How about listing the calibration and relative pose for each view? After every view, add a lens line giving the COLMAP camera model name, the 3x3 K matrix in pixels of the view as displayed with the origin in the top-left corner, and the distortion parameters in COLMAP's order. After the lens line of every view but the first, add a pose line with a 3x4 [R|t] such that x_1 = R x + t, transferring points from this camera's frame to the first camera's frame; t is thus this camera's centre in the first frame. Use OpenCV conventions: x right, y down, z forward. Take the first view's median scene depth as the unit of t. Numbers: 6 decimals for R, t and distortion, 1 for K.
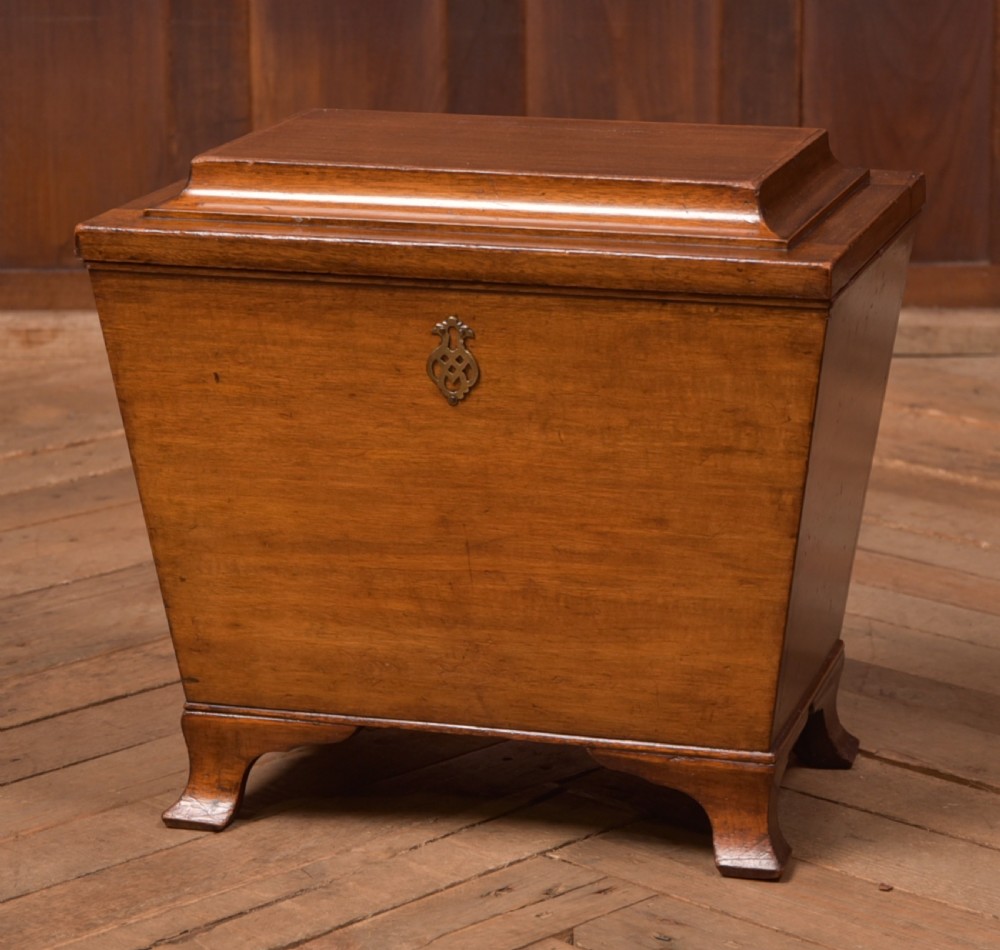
lens RADIAL K [[3425.2, 0, 548.6], [0, 3425.2, 379.1], [0, 0, 1]] dist [0.027120, 0.225897]
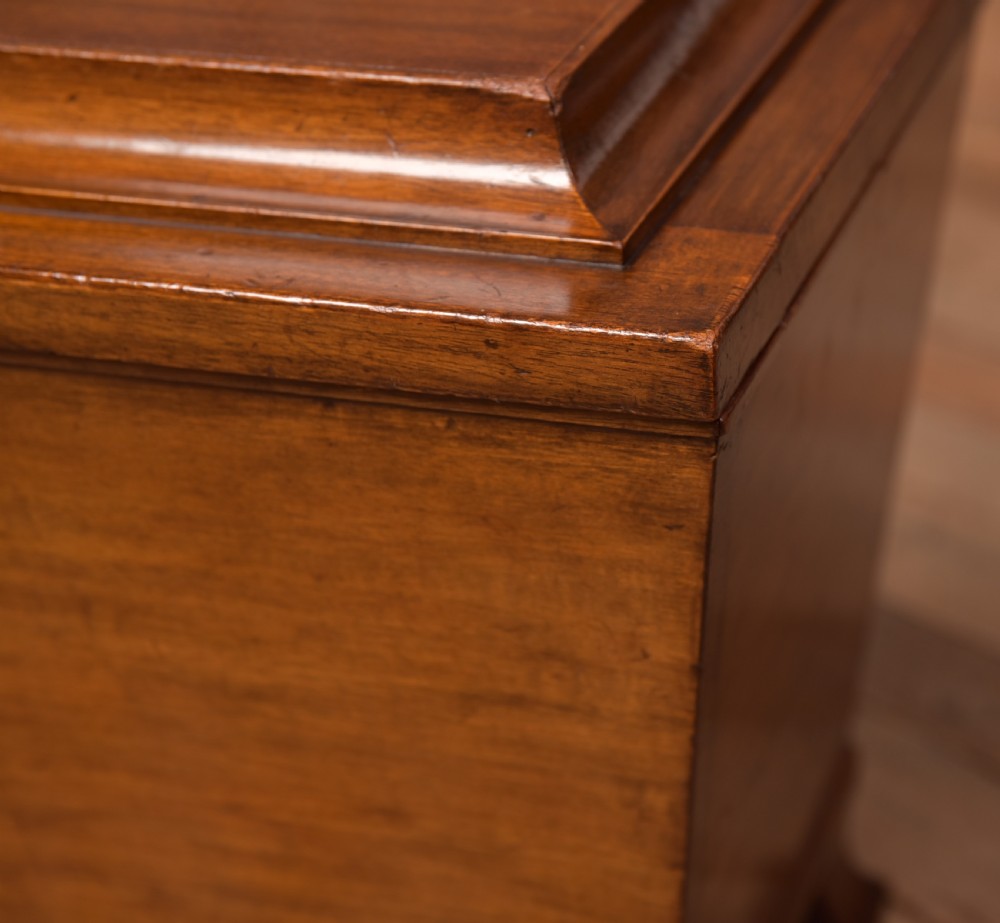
lens RADIAL K [[2447.0, 0, 711.9], [0, 2447.0, 460.2], [0, 0, 1]] dist [0.032013, 0.622363]
pose [[0.998987, -0.022665, -0.038867, 0.090755], [0.032515, 0.960757, 0.275478, -0.094856], [0.031098, -0.276463, 0.960521, 0.713837]]
